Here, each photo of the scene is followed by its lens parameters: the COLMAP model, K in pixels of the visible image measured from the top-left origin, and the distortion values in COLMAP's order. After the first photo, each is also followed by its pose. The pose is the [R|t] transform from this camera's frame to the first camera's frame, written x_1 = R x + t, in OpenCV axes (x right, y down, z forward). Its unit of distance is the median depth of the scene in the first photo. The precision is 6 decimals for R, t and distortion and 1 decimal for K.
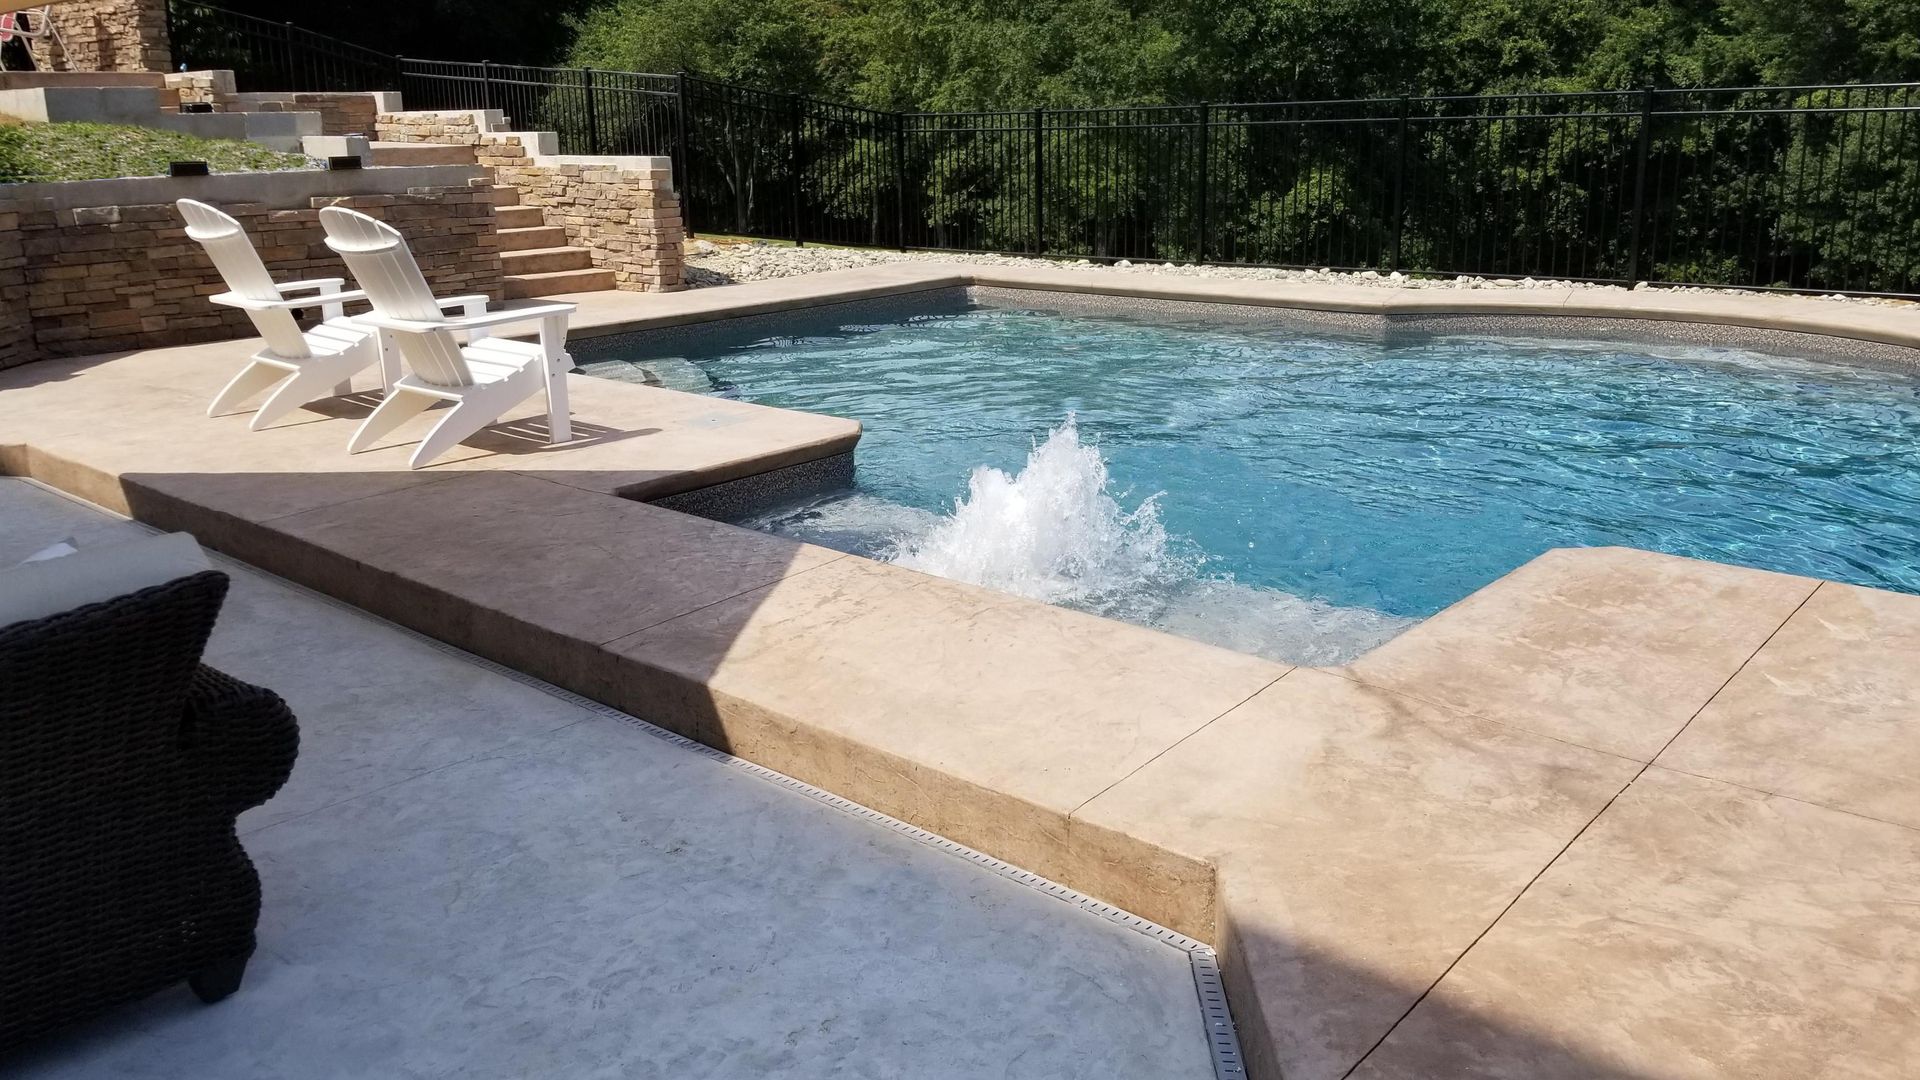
lens RADIAL K [[1412.3, 0, 960.0], [0, 1412.3, 540.0], [0, 0, 1]] dist [0.089201, -0.136366]
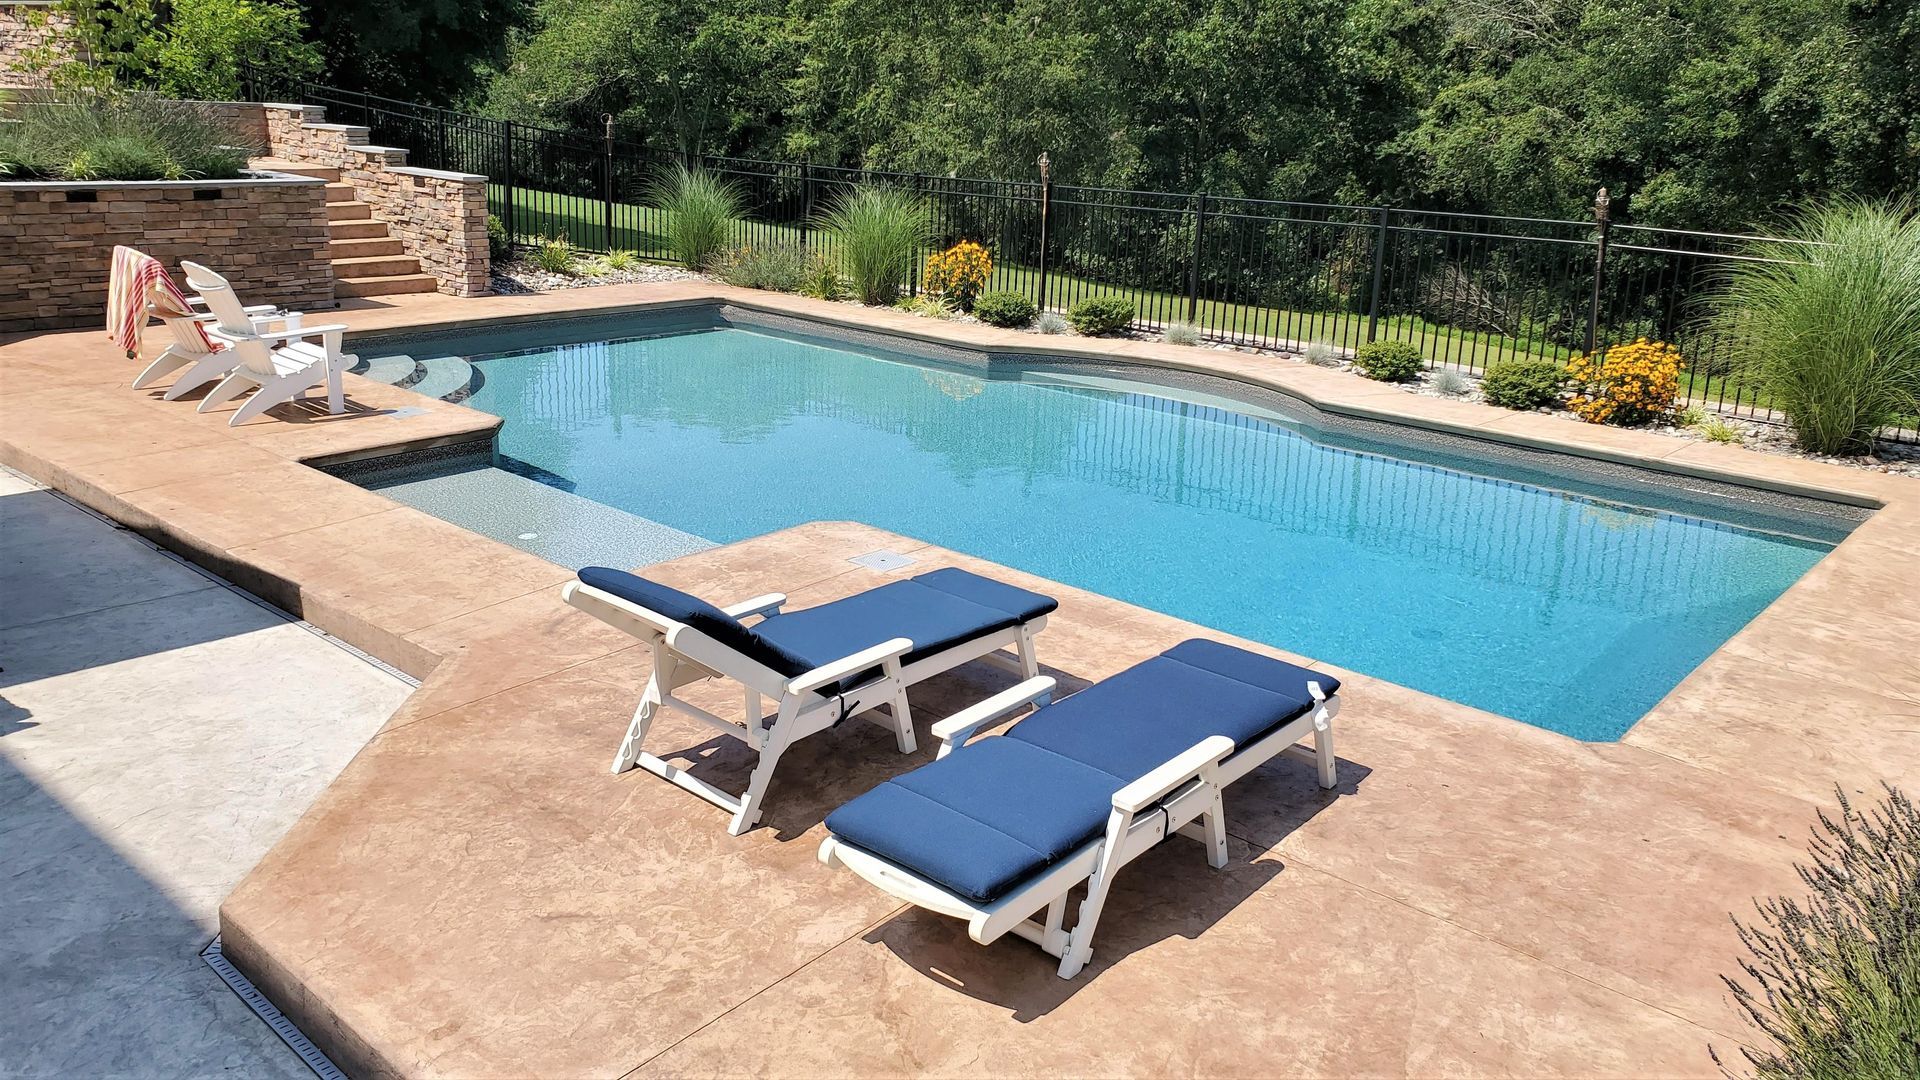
lens RADIAL K [[1390.5, 0, 960.0], [0, 1390.5, 540.0], [0, 0, 1]] dist [-0.000085, 0.000679]
pose [[0.998082, 0.056742, 0.024747, 0.209781], [-0.057178, 0.998214, 0.017292, -0.005109], [-0.023721, -0.018674, 0.999544, -0.256234]]
